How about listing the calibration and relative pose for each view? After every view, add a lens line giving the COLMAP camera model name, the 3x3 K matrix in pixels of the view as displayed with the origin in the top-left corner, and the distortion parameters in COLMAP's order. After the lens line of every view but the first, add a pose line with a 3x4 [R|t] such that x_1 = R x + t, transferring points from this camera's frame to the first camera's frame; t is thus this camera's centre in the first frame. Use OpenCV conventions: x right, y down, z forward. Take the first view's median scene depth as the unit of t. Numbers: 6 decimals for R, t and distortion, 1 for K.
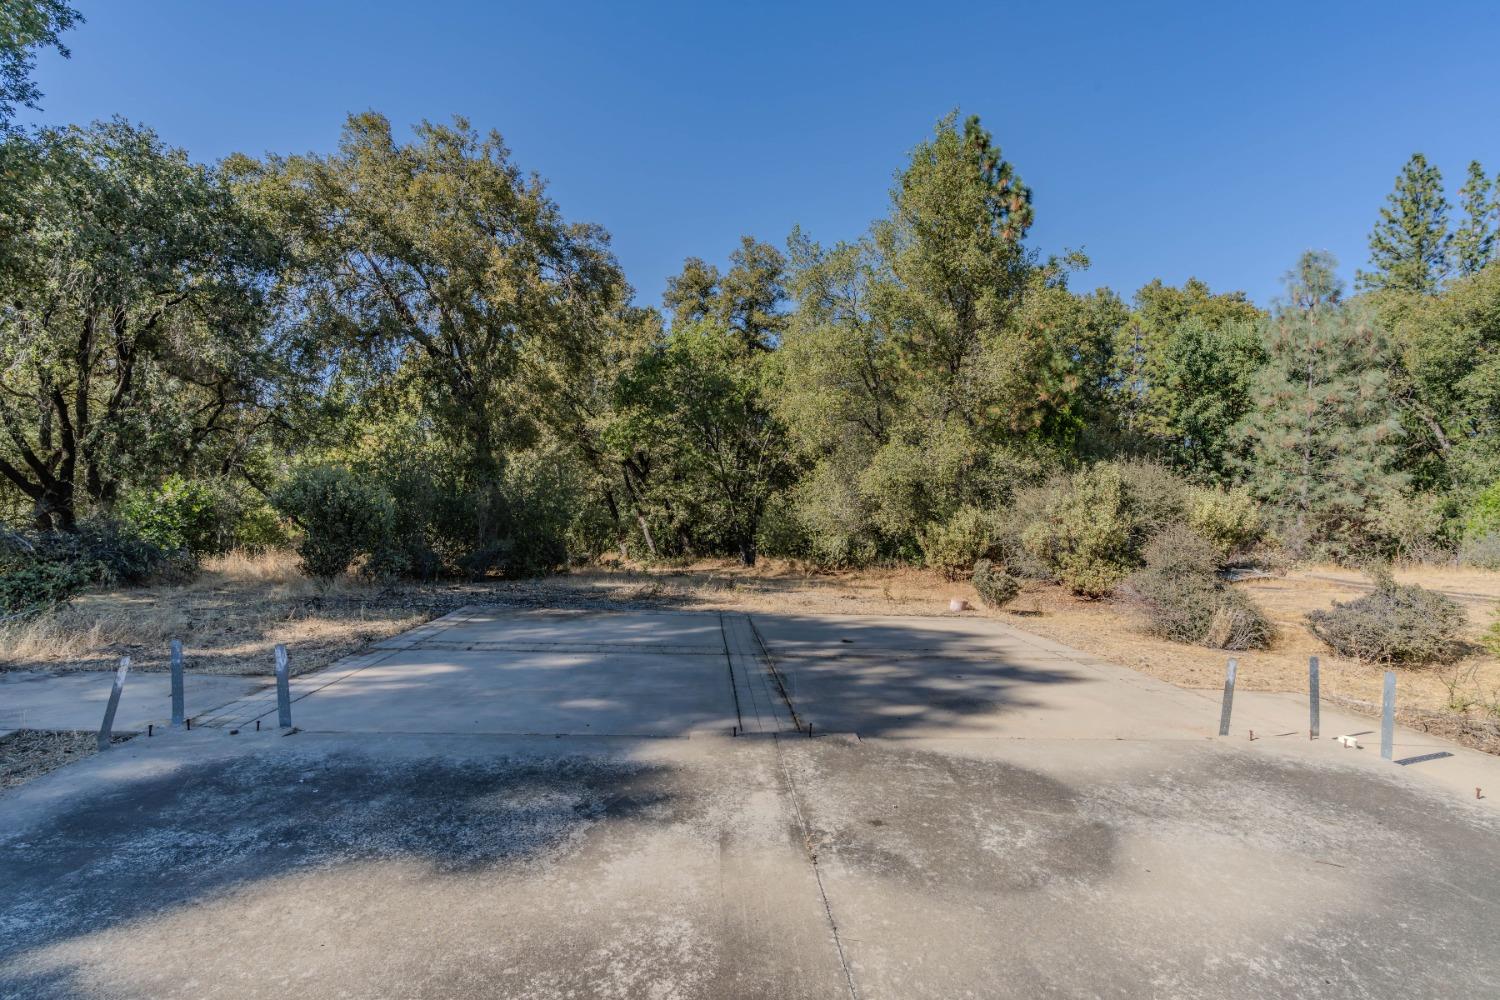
lens RADIAL K [[676.3, 0, 738.3], [0, 676.3, 502.2], [0, 0, 1]] dist [-0.003964, -0.000392]
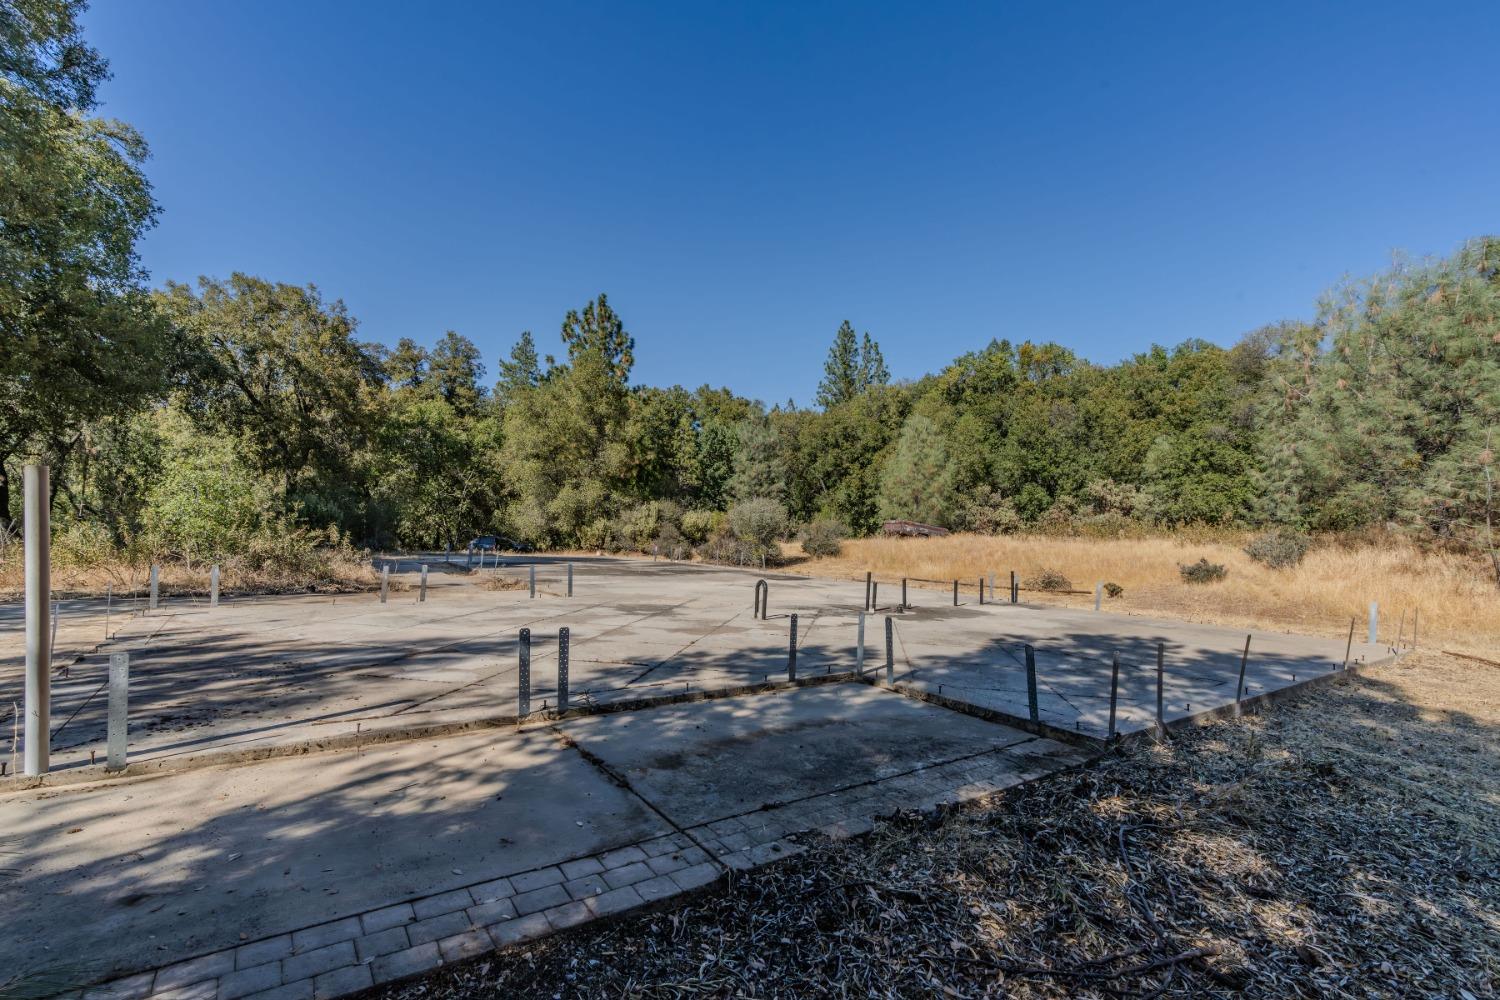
lens RADIAL K [[676.3, 0, 745.4], [0, 676.3, 507.6], [0, 0, 1]] dist [-0.003964, -0.000392]
pose [[0.849074, 0.016431, 0.528018, -0.336899], [-0.007491, 0.999790, -0.019065, 0.007762], [-0.528220, 0.012232, 0.849019, -0.891021]]
